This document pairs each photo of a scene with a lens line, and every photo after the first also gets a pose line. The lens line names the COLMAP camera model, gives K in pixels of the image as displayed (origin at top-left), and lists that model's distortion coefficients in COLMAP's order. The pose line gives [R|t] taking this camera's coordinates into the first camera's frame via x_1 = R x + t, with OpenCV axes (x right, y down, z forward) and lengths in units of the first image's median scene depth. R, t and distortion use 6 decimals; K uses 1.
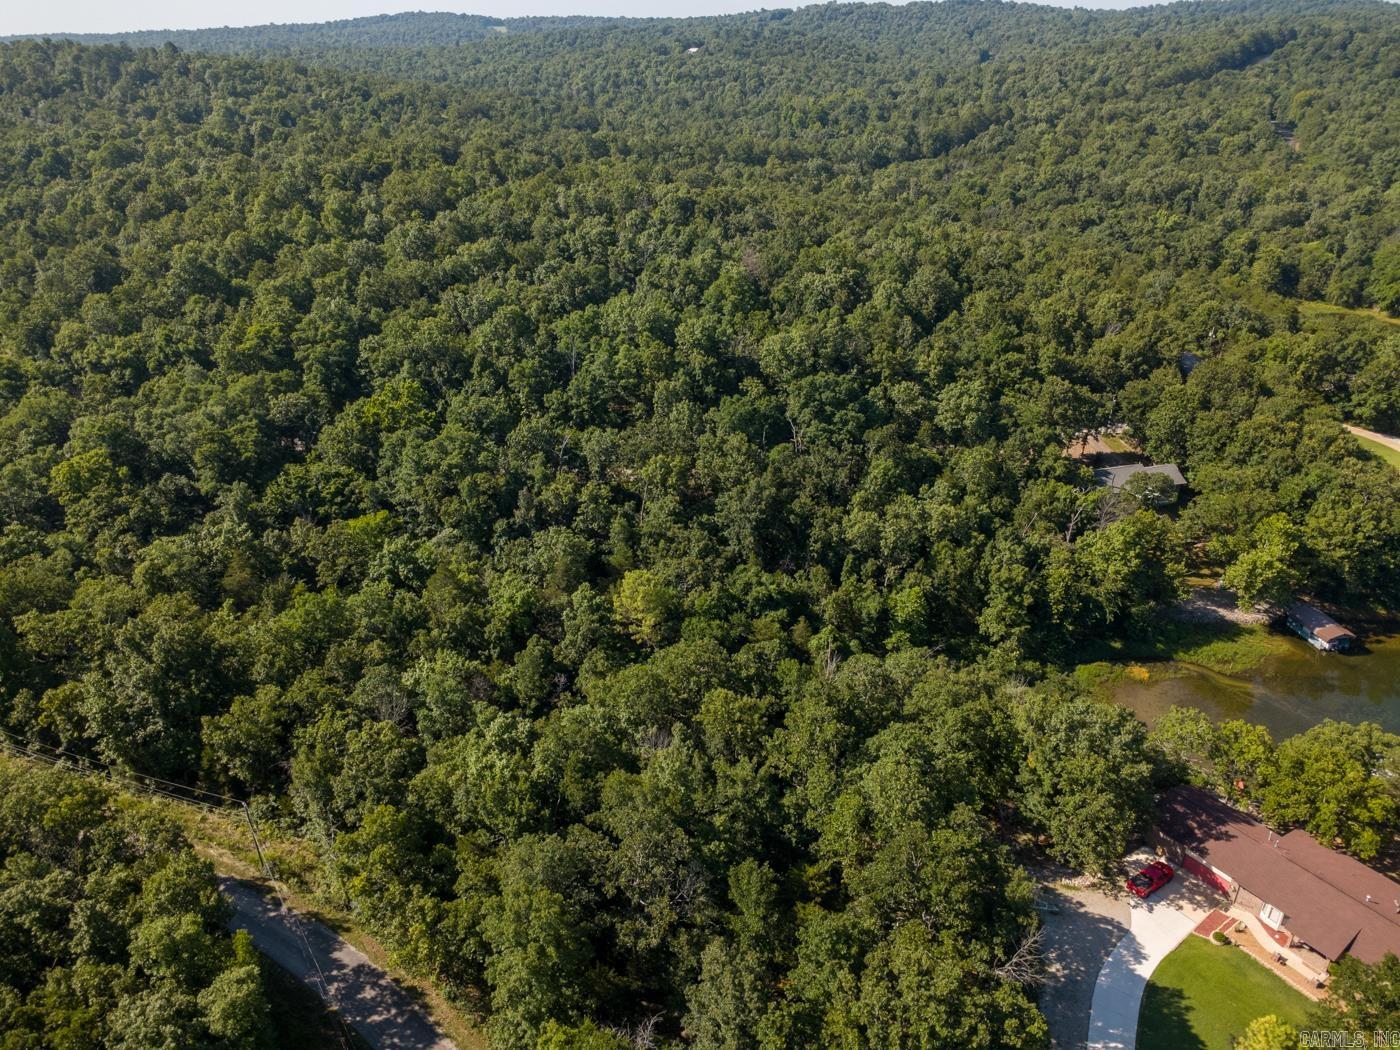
lens RADIAL K [[992.3, 0, 701.1], [0, 992.3, 516.8], [0, 0, 1]] dist [0.001747, 0.003991]
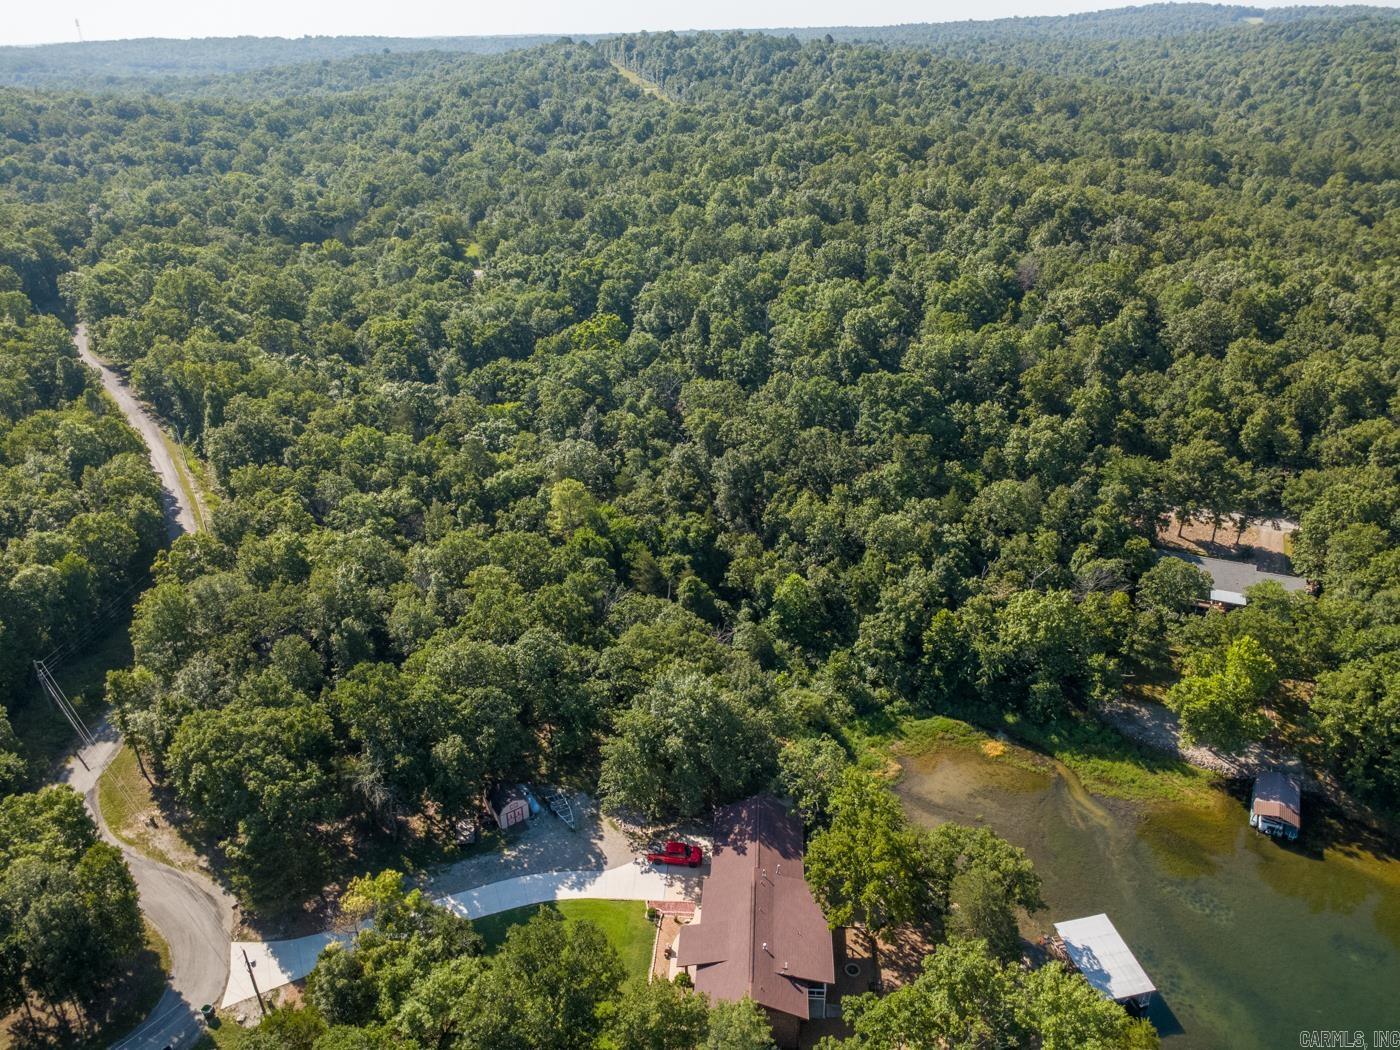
lens RADIAL K [[984.2, 0, 703.0], [0, 984.2, 527.9], [0, 0, 1]] dist [0.008186, -0.003291]
pose [[0.778291, 0.286258, -0.558856, 0.490060], [-0.276247, 0.955372, 0.104647, -0.038589], [0.563872, 0.072936, 0.822635, 0.077551]]
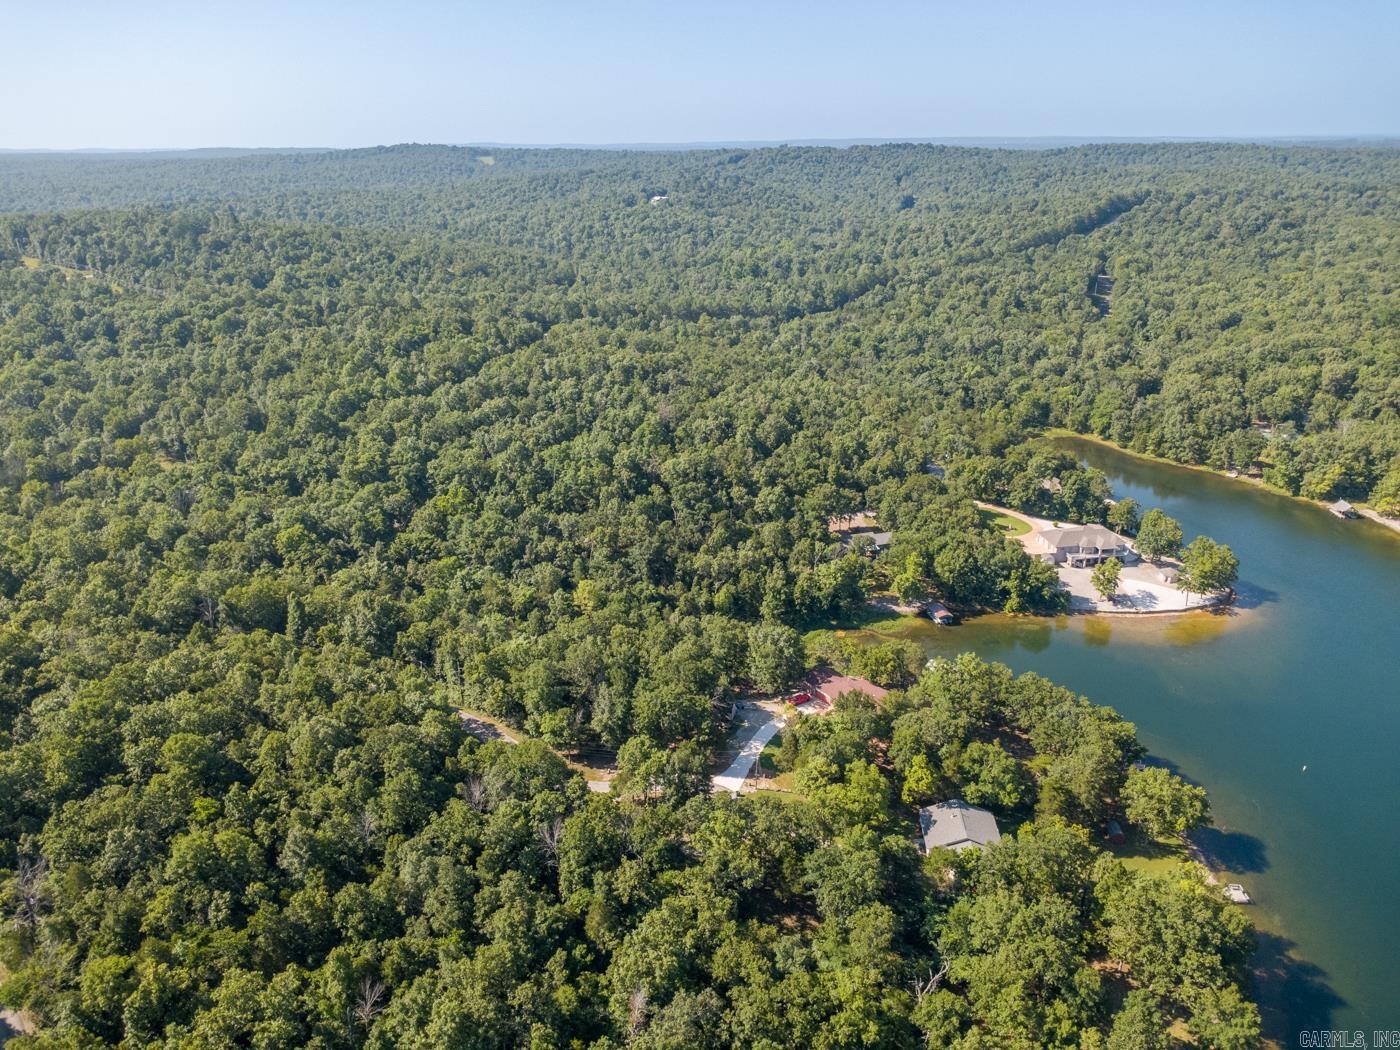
lens RADIAL K [[992.3, 0, 701.1], [0, 992.3, 516.8], [0, 0, 1]] dist [0.001747, 0.003991]
pose [[0.999736, -0.004020, 0.022640, 0.086639], [0.006130, 0.995564, -0.093884, 0.078548], [-0.022162, 0.093998, 0.995326, -0.713718]]
